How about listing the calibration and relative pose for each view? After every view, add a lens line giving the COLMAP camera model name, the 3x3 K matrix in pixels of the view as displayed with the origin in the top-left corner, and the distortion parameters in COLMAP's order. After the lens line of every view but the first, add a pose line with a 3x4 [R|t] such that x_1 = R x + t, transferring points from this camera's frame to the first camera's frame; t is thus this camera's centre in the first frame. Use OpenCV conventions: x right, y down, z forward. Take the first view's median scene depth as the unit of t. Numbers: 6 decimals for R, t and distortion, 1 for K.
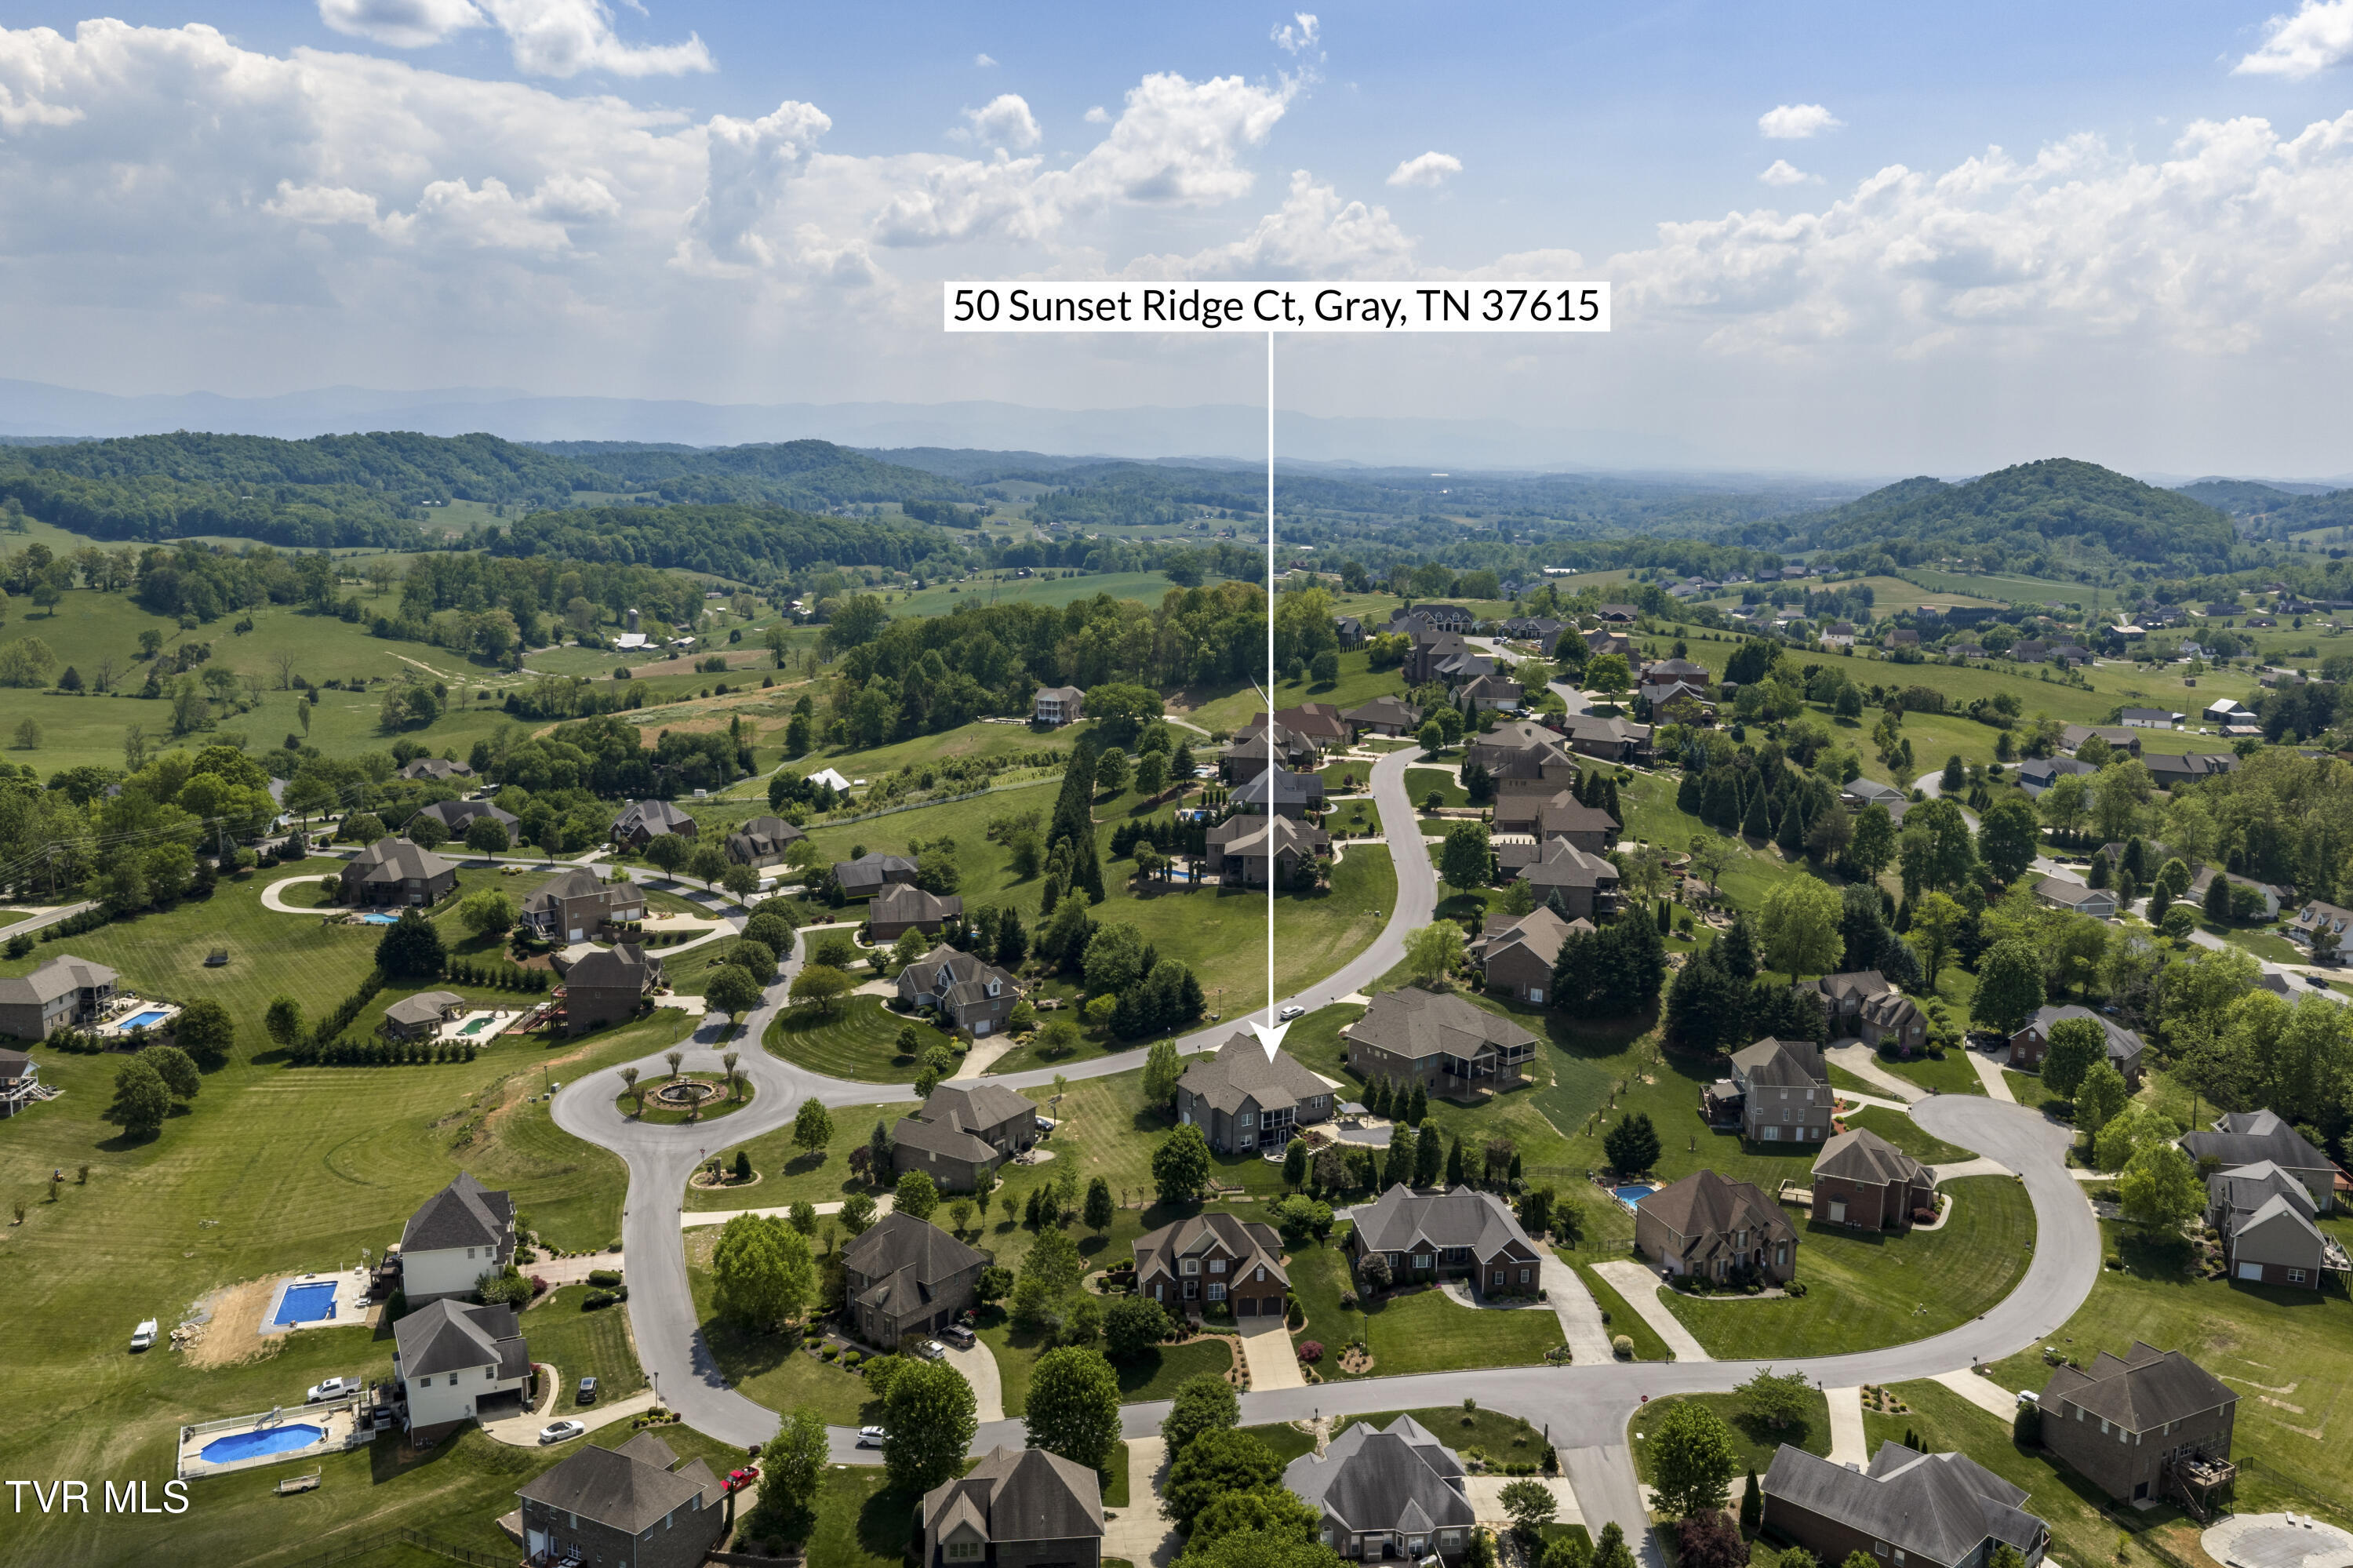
lens RADIAL K [[1960.0, 0, 1183.6], [0, 1960.0, 820.0], [0, 0, 1]] dist [0.011038, -0.012515]
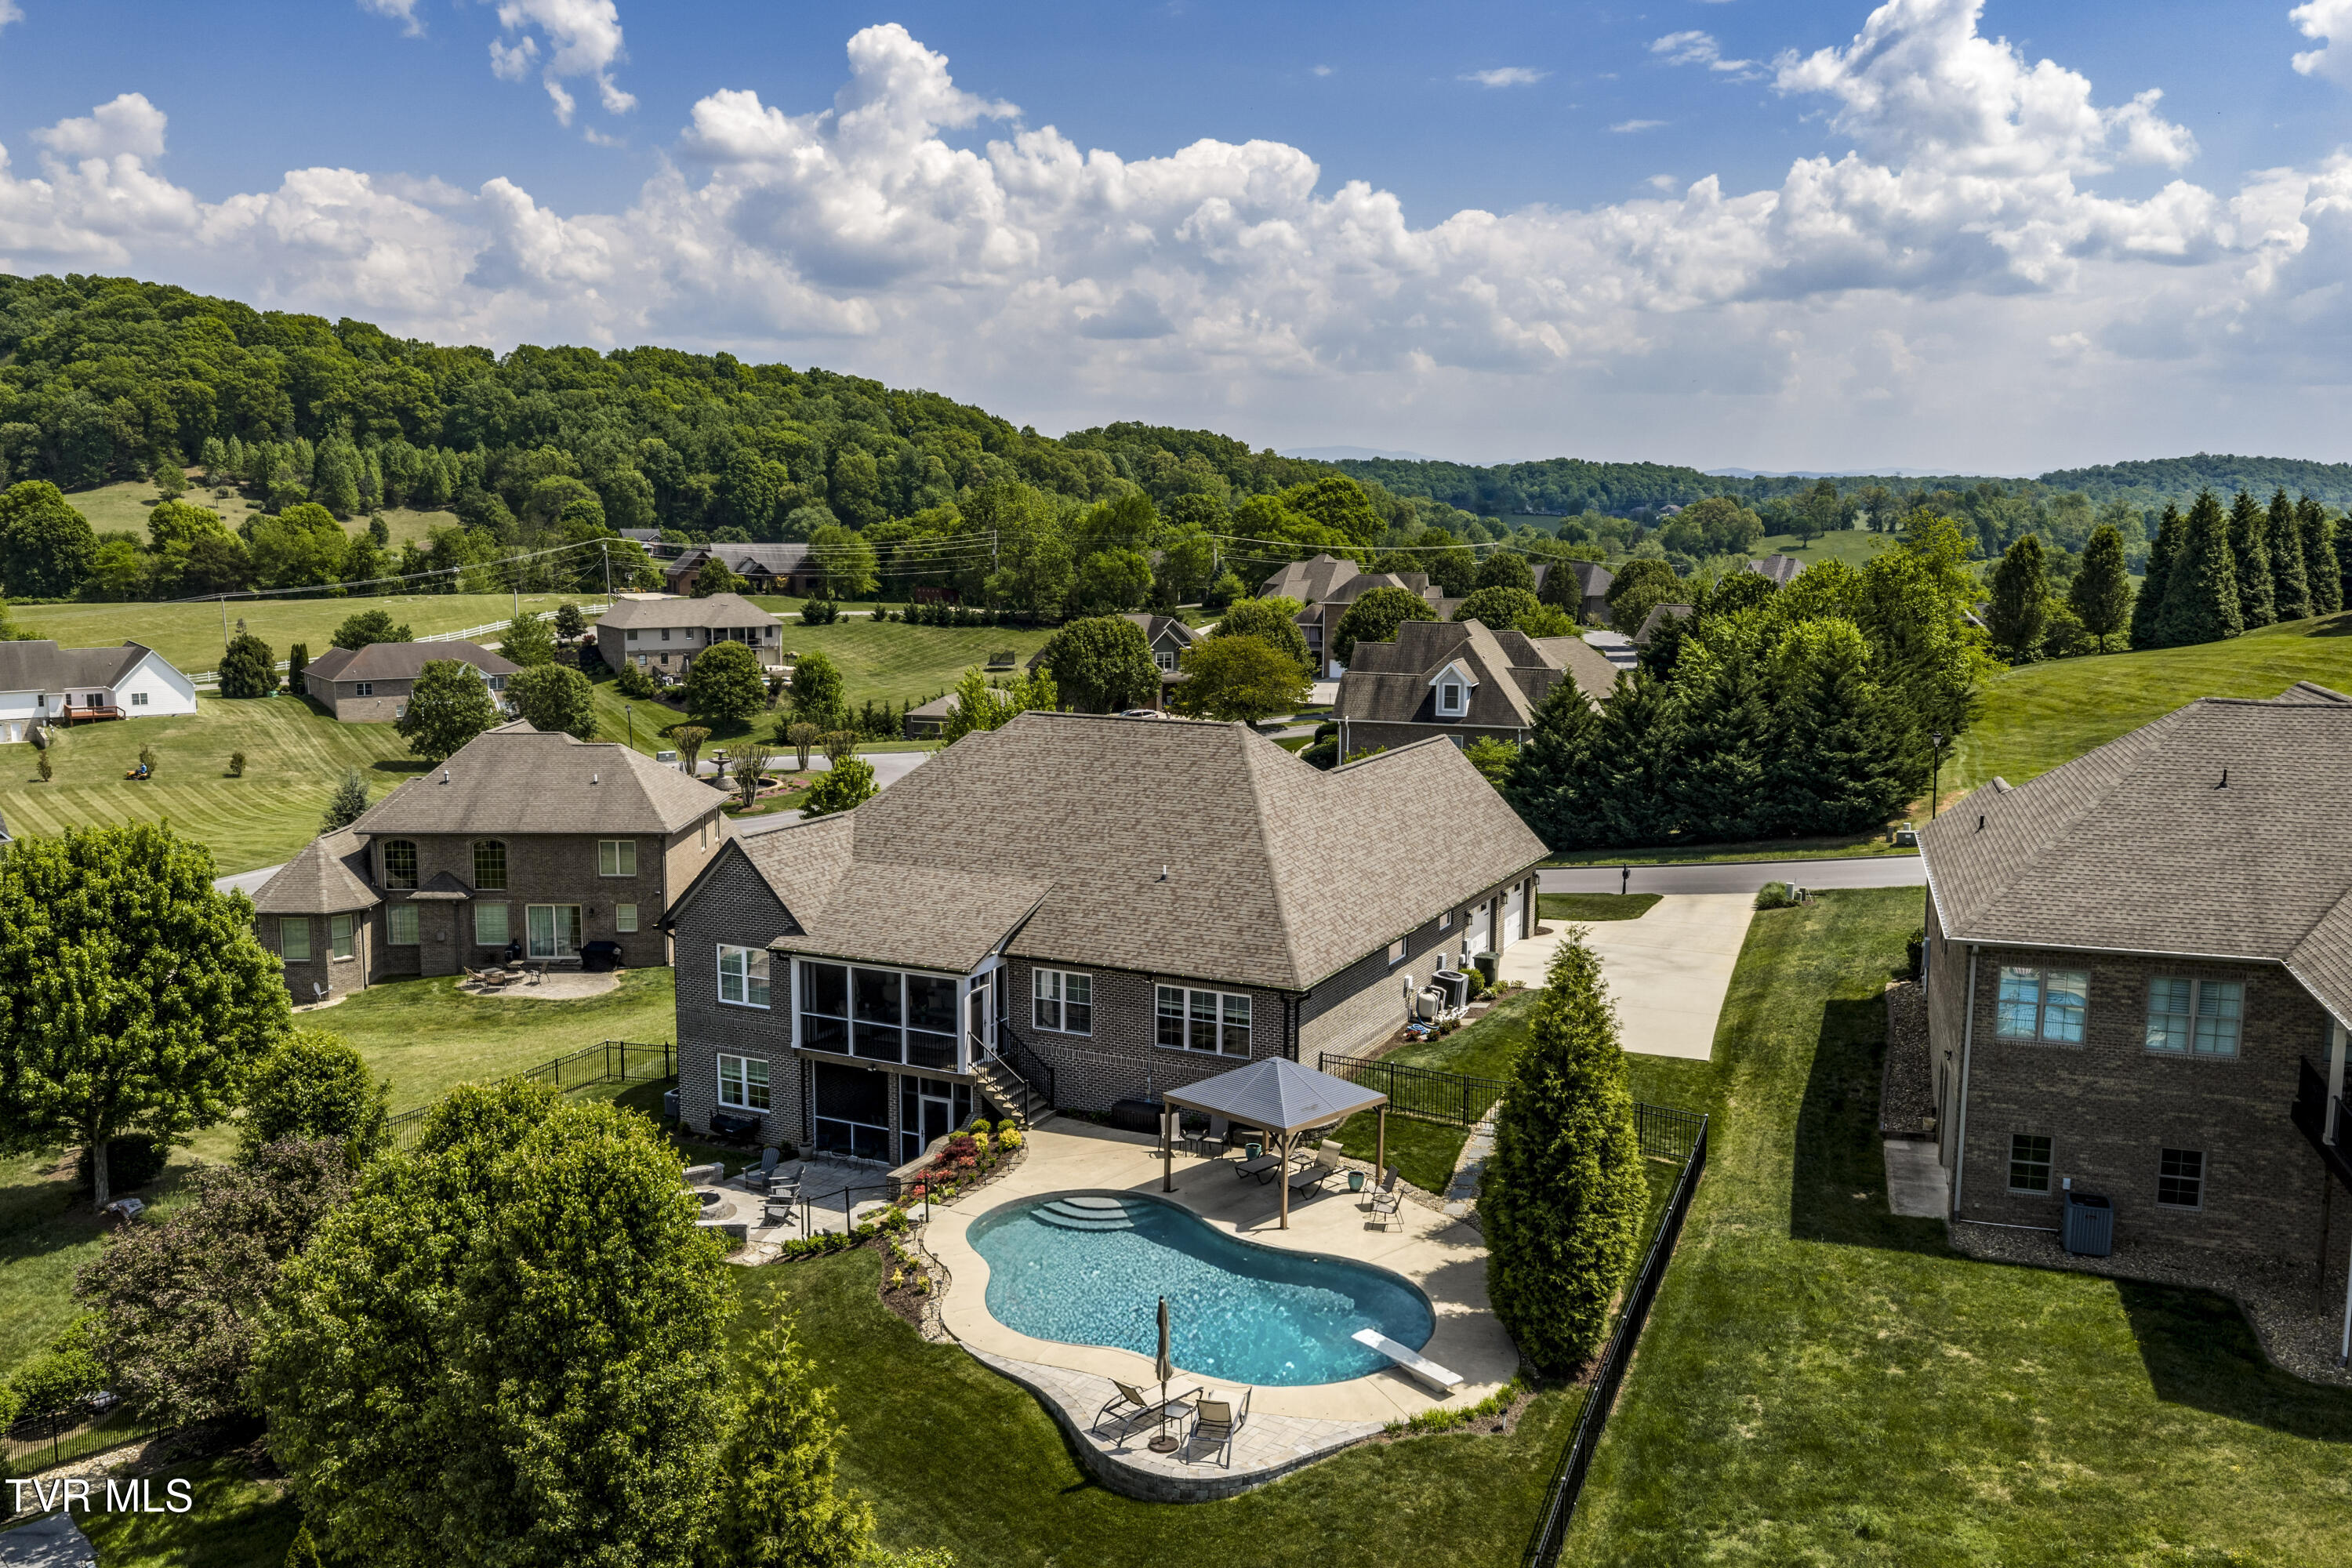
lens RADIAL K [[1943.9, 0, 1170.6], [0, 1943.9, 784.1], [0, 0, 1]] dist [0.015626, -0.019242]
pose [[0.545677, 0.106883, -0.831151, 0.088034], [-0.152795, 0.987896, 0.026725, 0.050263], [0.823948, 0.112413, 0.555404, 0.379996]]
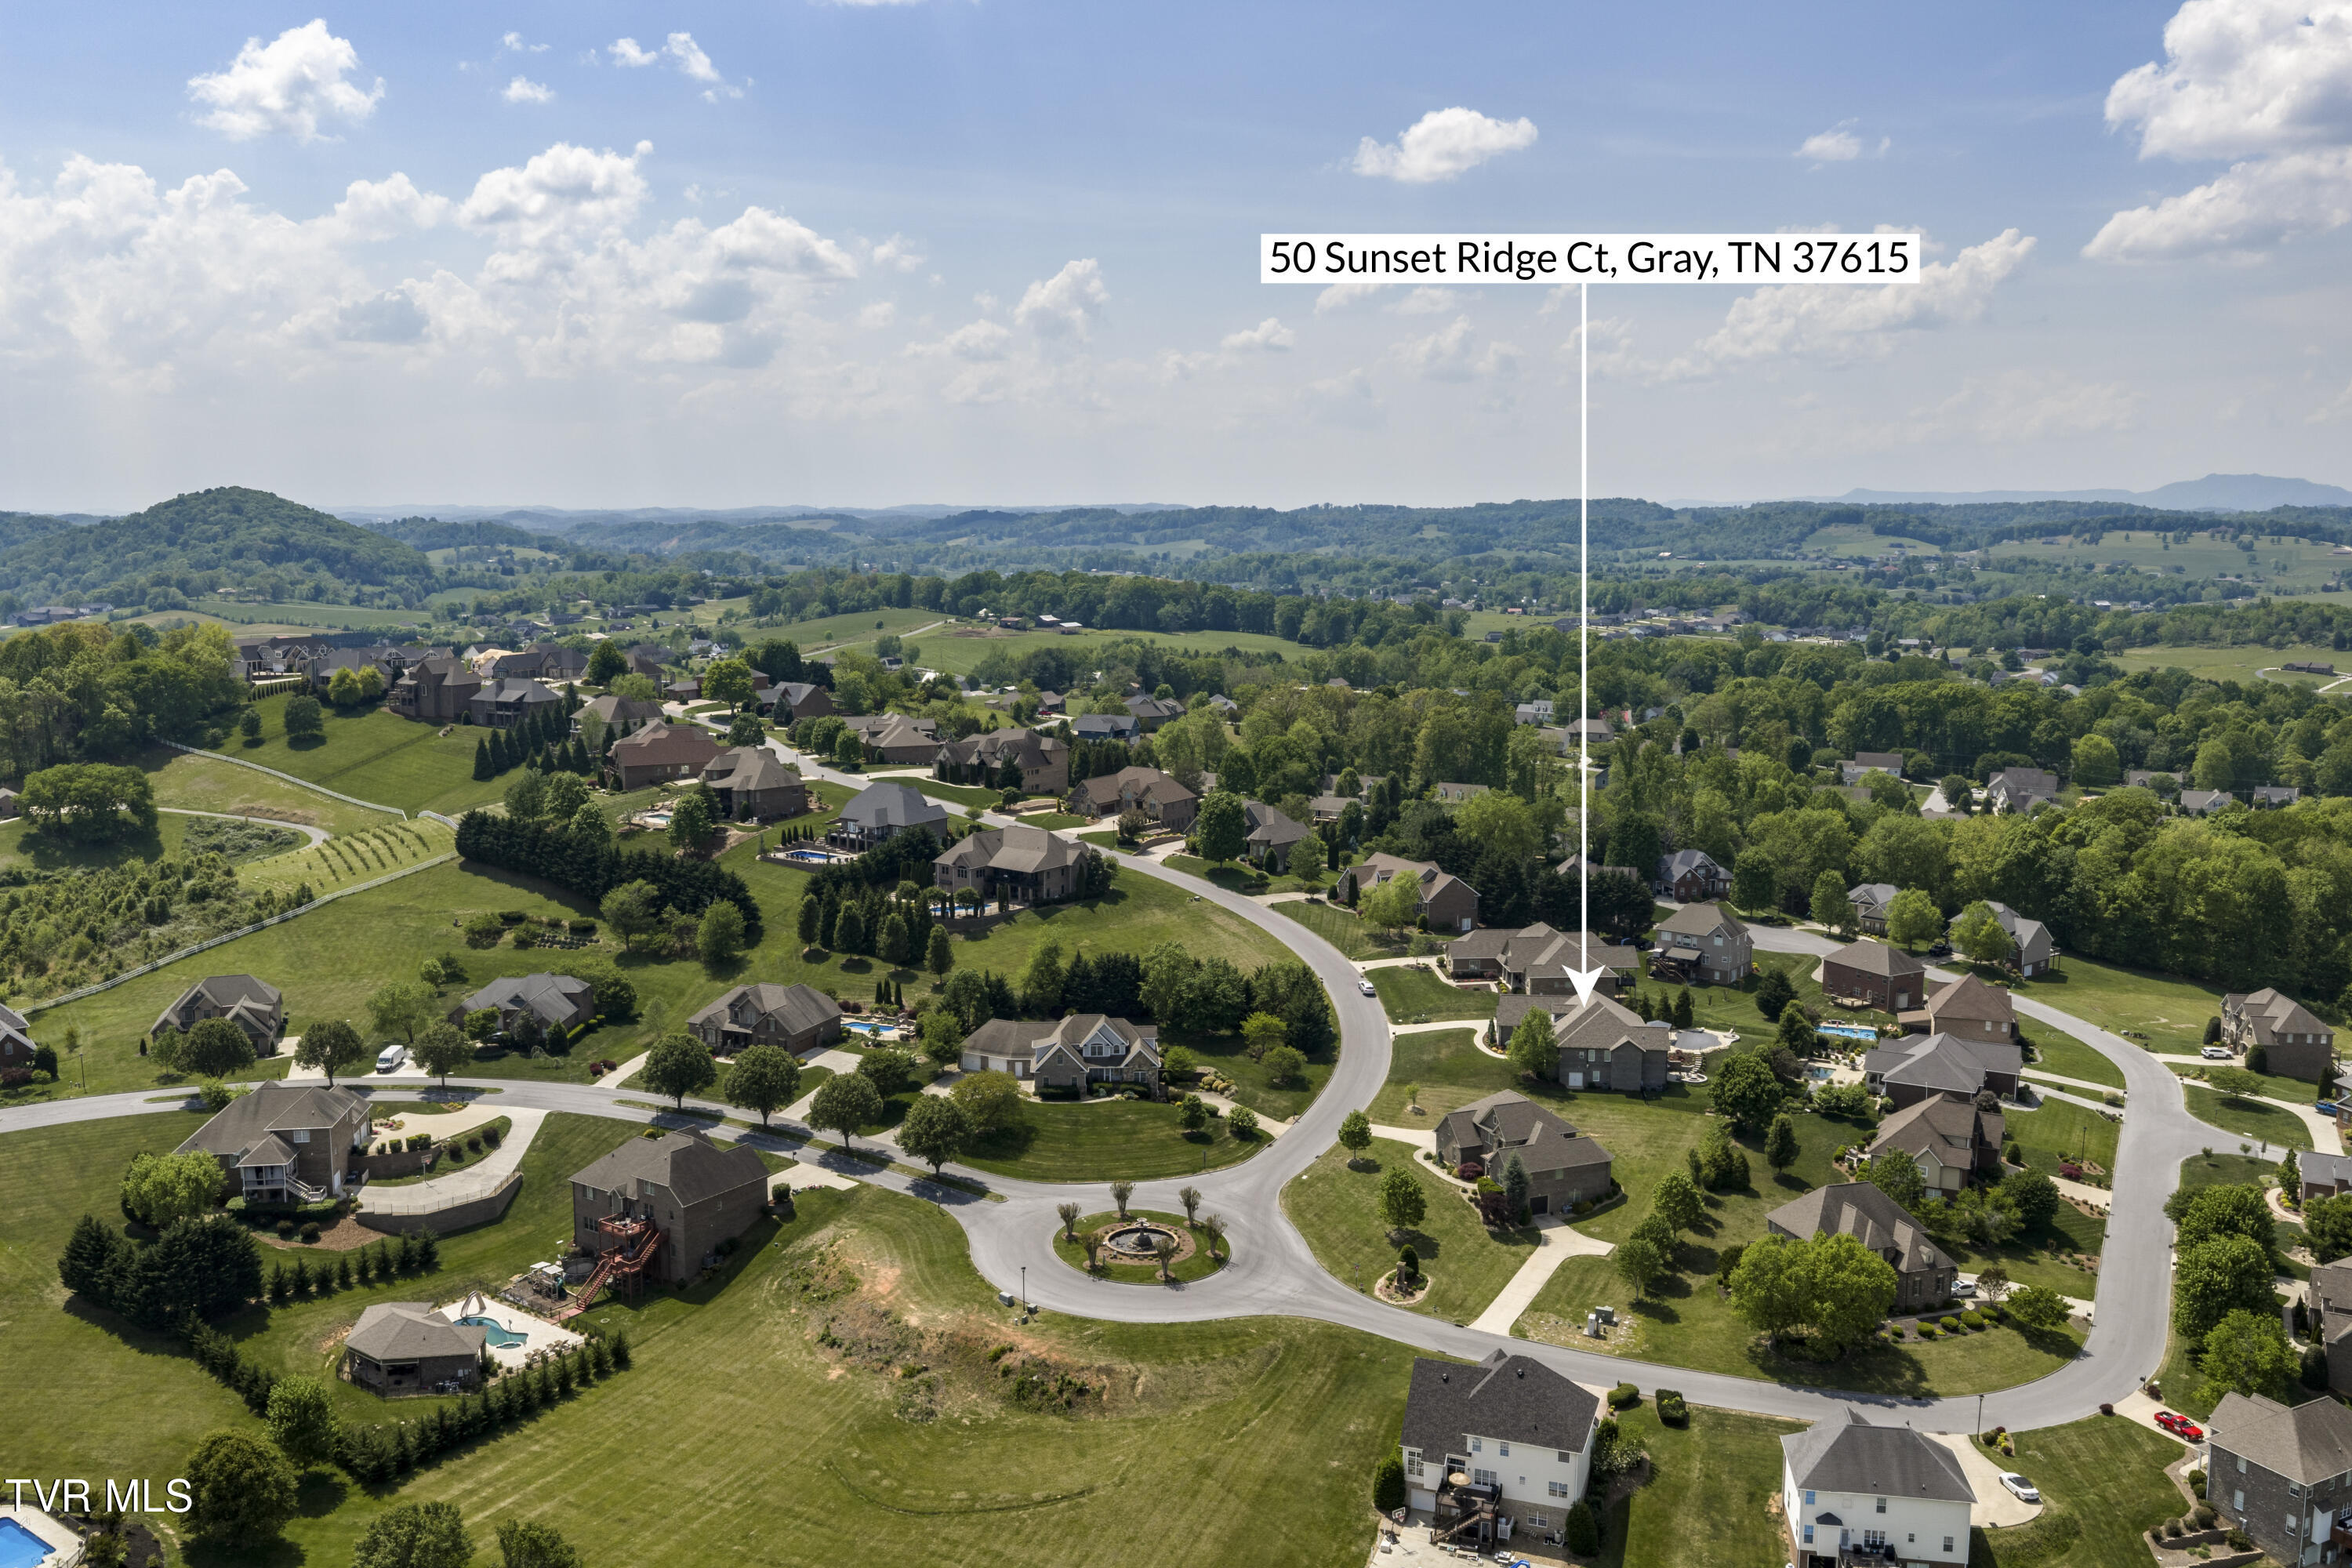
lens RADIAL K [[1943.9, 0, 1170.6], [0, 1943.9, 784.1], [0, 0, 1]] dist [0.015626, -0.019242]
pose [[0.569395, -0.130162, 0.811694, -0.383338], [0.158522, 0.986239, 0.046950, -0.031325], [-0.806635, 0.101938, 0.582193, 0.246041]]
